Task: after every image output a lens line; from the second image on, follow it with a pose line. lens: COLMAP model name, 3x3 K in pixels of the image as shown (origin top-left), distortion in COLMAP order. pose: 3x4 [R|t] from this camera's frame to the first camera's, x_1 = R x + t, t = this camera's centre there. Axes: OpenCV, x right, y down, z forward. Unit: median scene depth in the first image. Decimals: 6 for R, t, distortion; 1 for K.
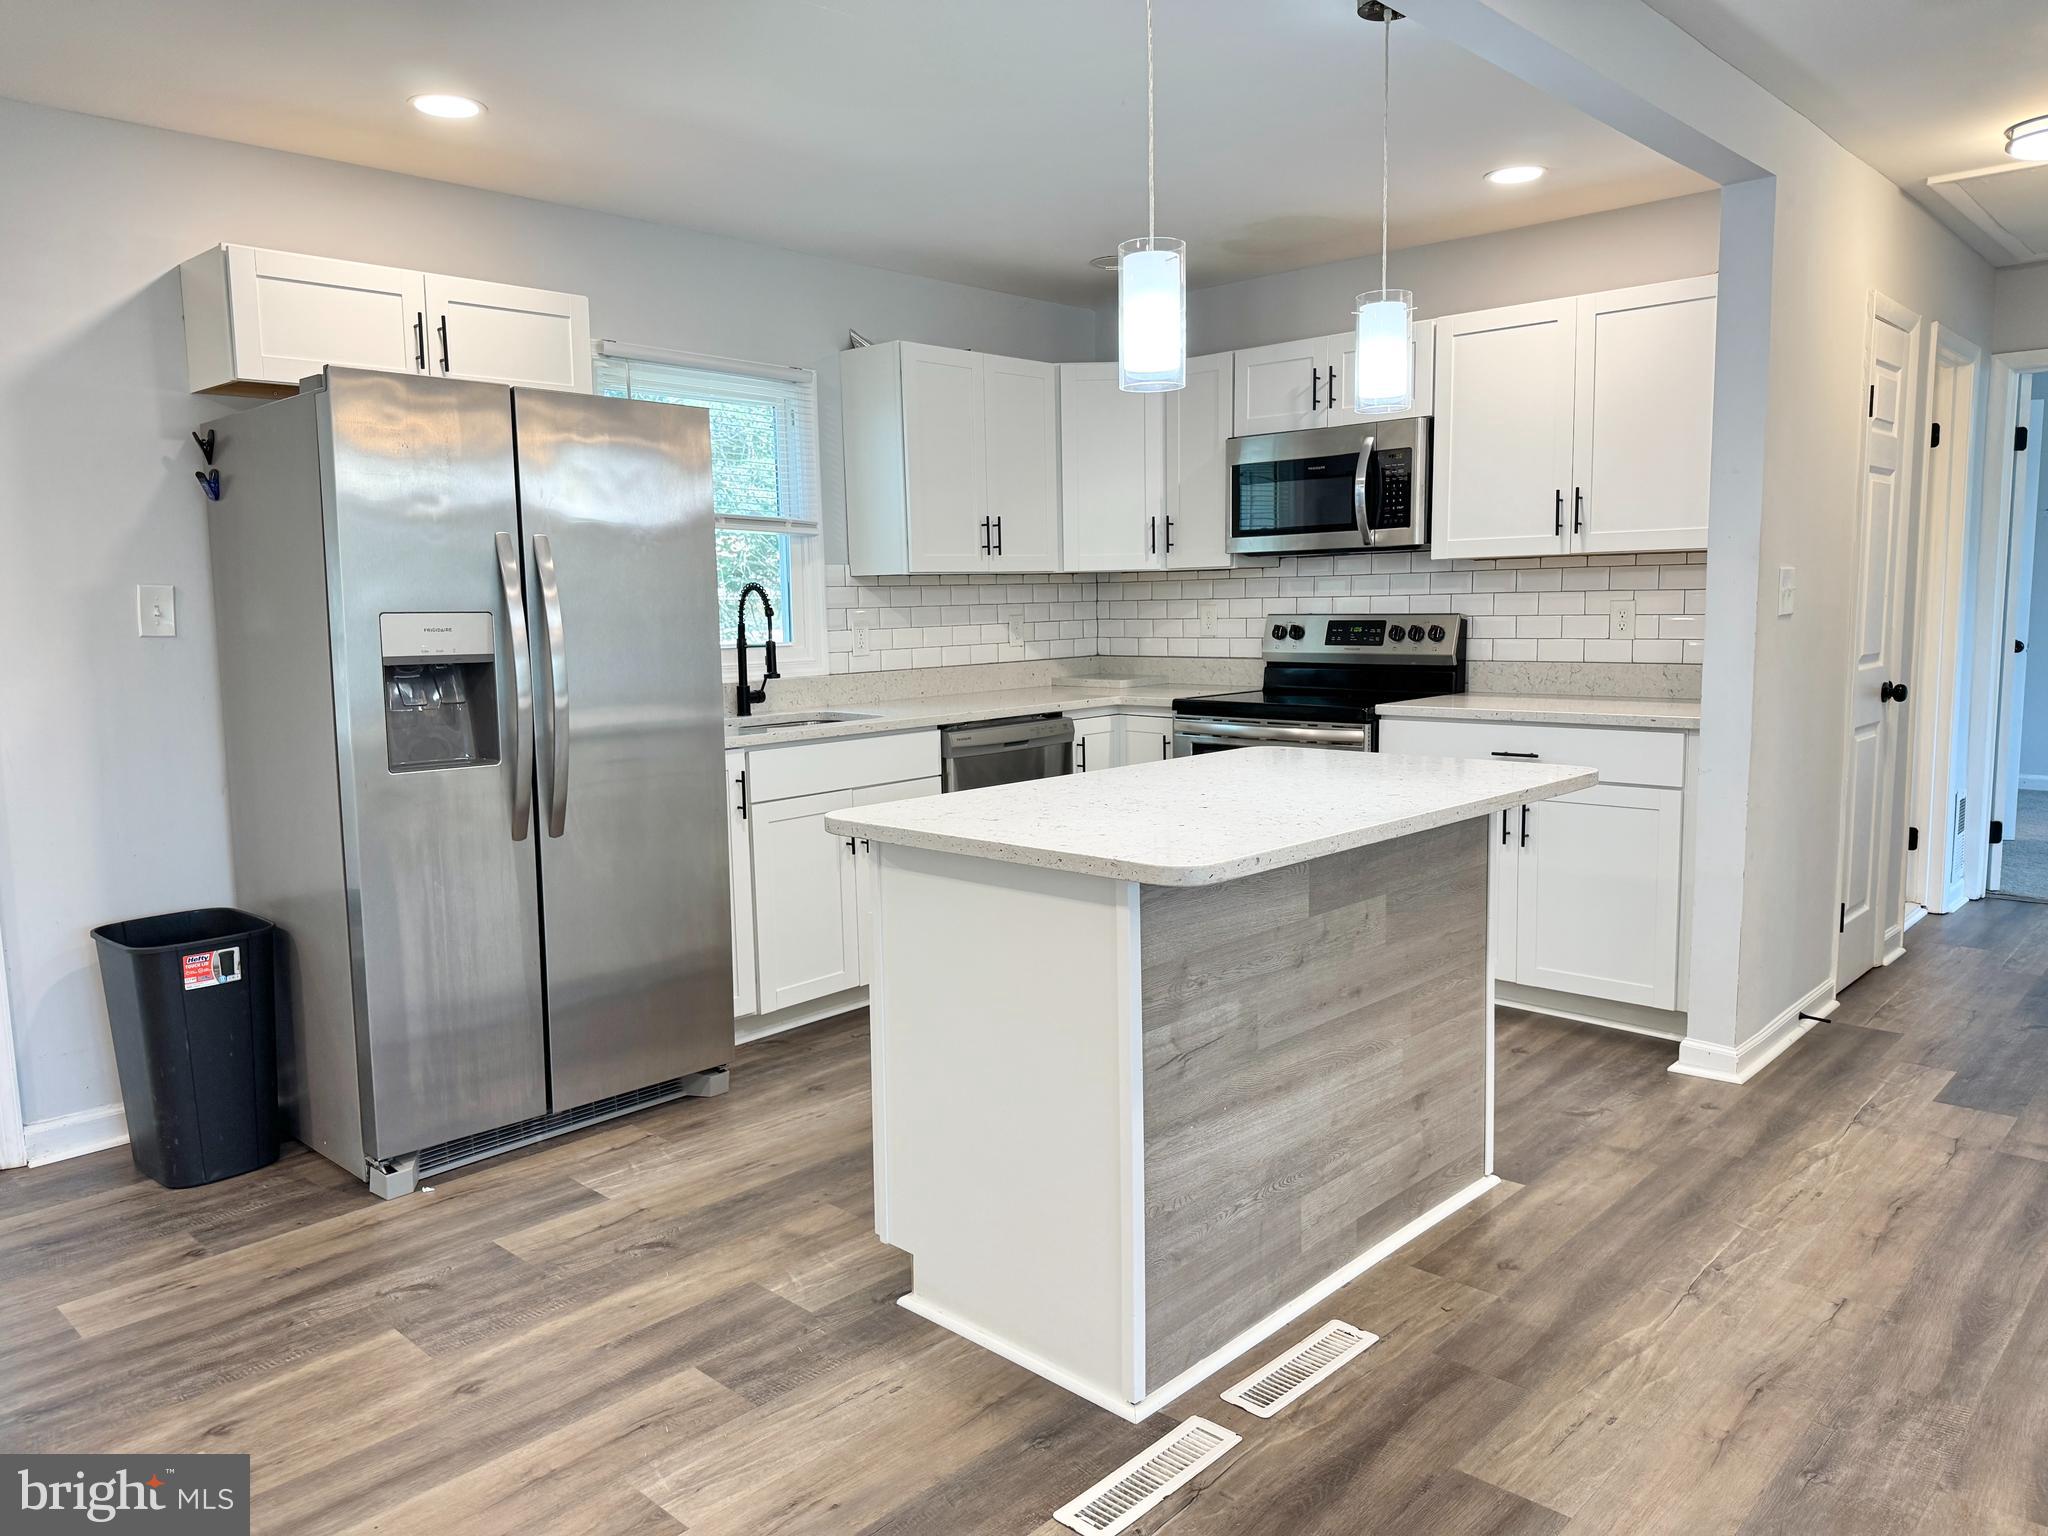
lens RADIAL K [[1442.4, 0, 1023.5], [0, 1442.4, 761.5], [0, 0, 1]] dist [0.046756, -0.060264]
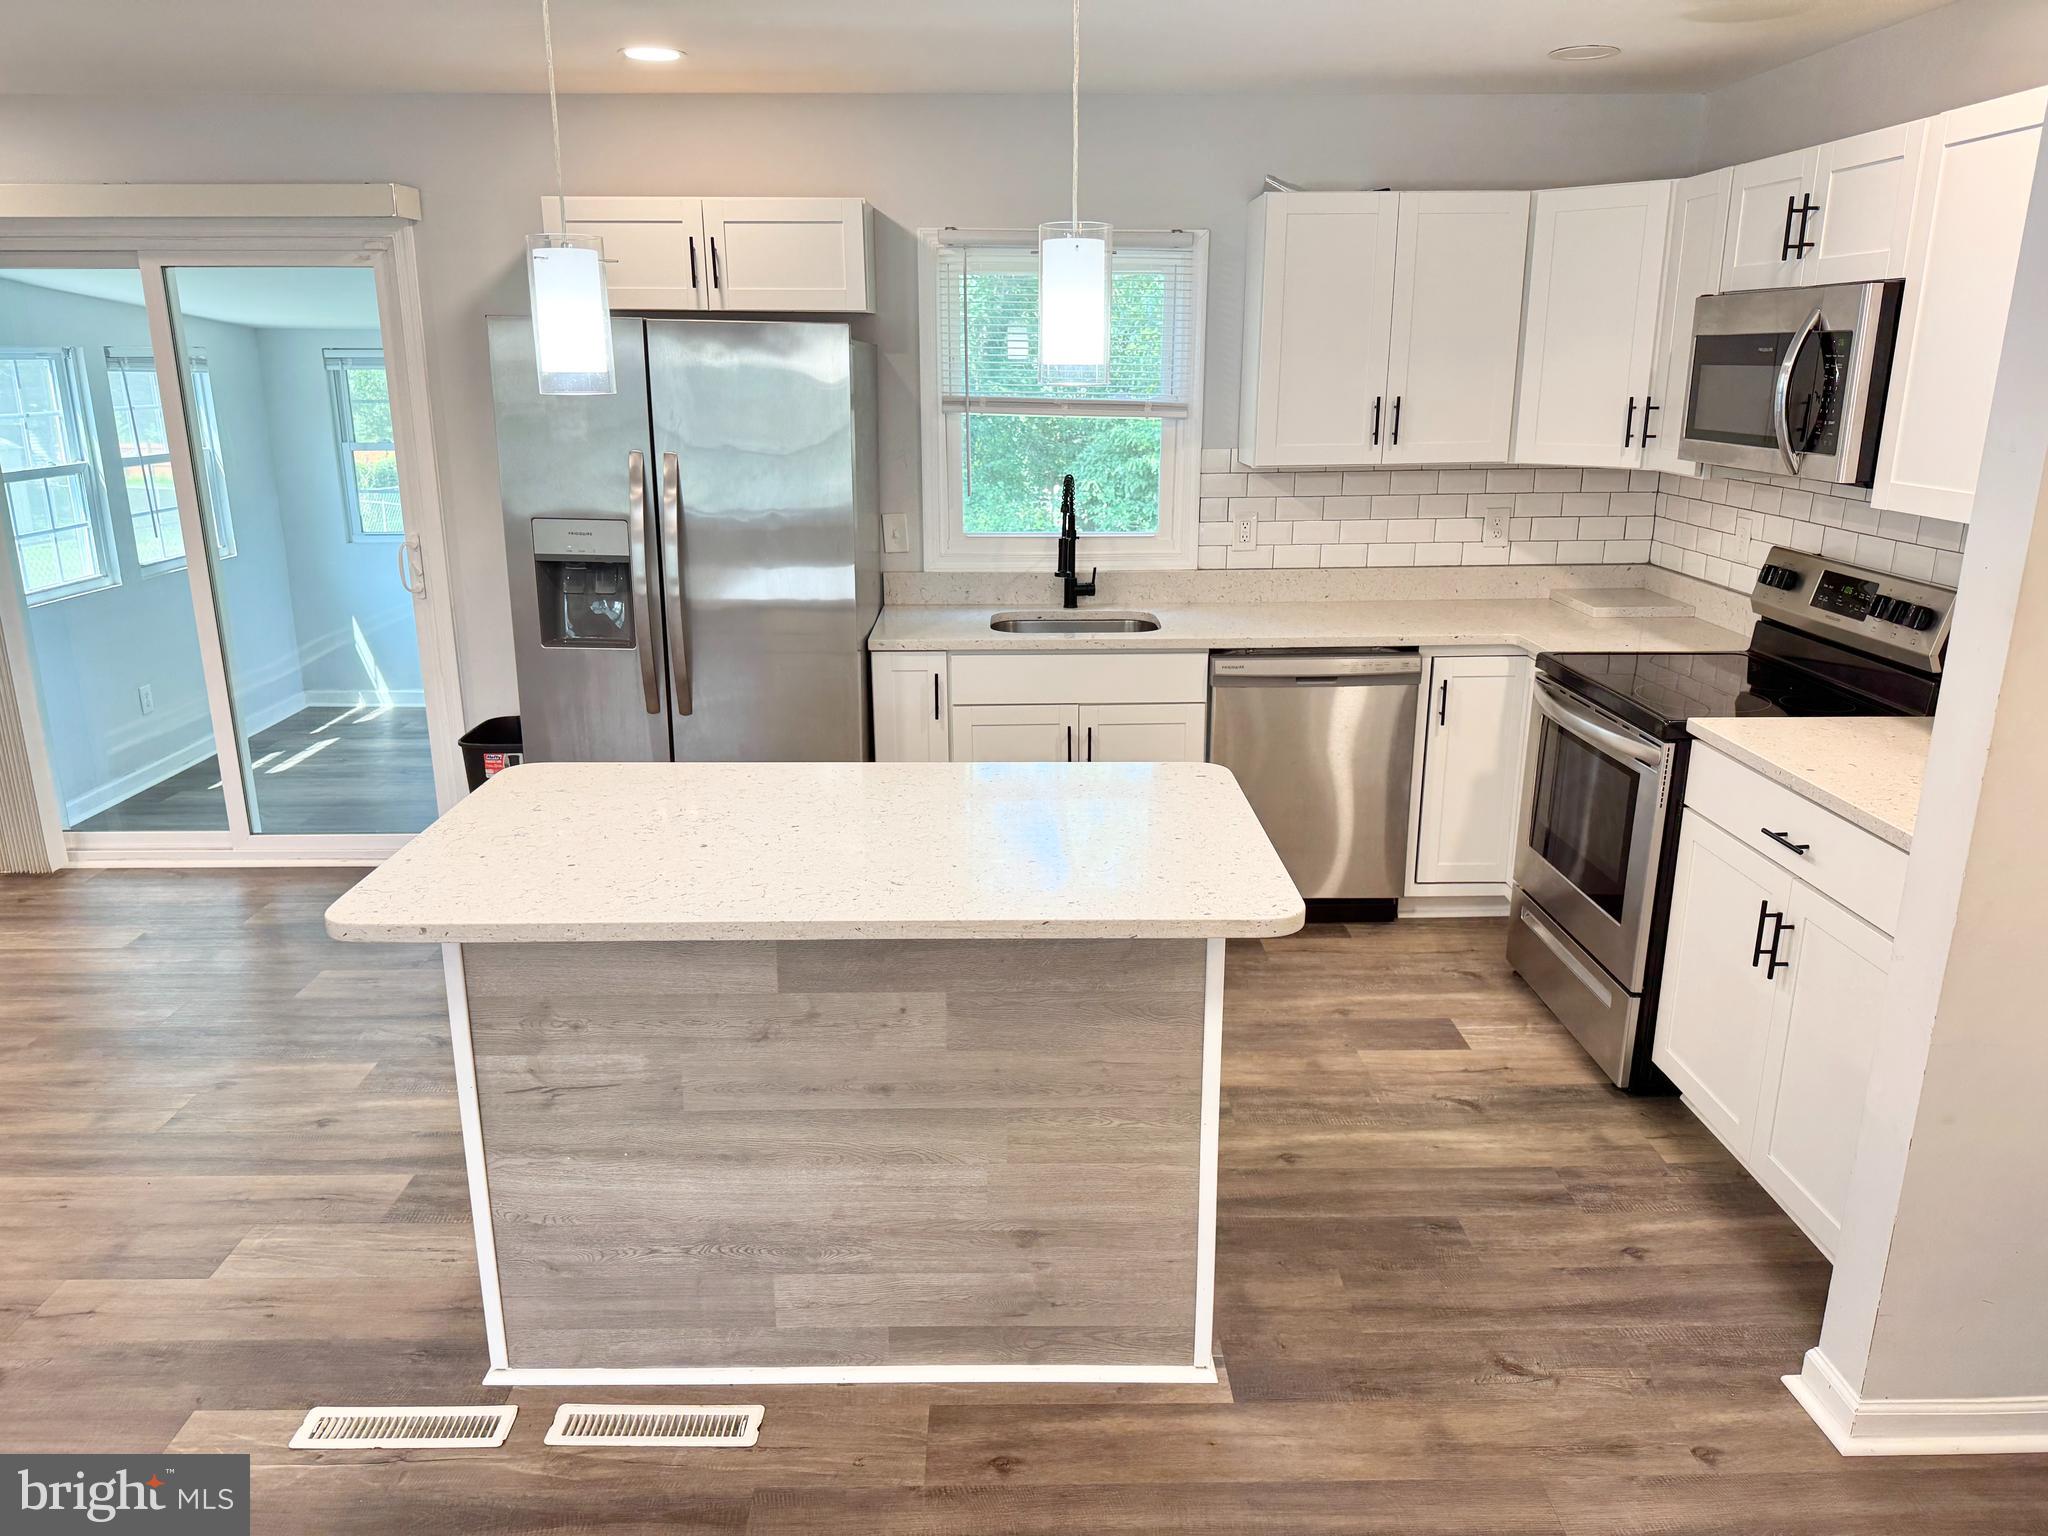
lens RADIAL K [[1442.4, 0, 1012.8], [0, 1442.4, 775.0], [0, 0, 1]] dist [0.046756, -0.060264]
pose [[0.693553, 0.215050, -0.687559, 0.636580], [-0.093988, 0.973259, 0.209602, -0.161330], [0.714248, -0.080747, 0.695219, 0.357416]]
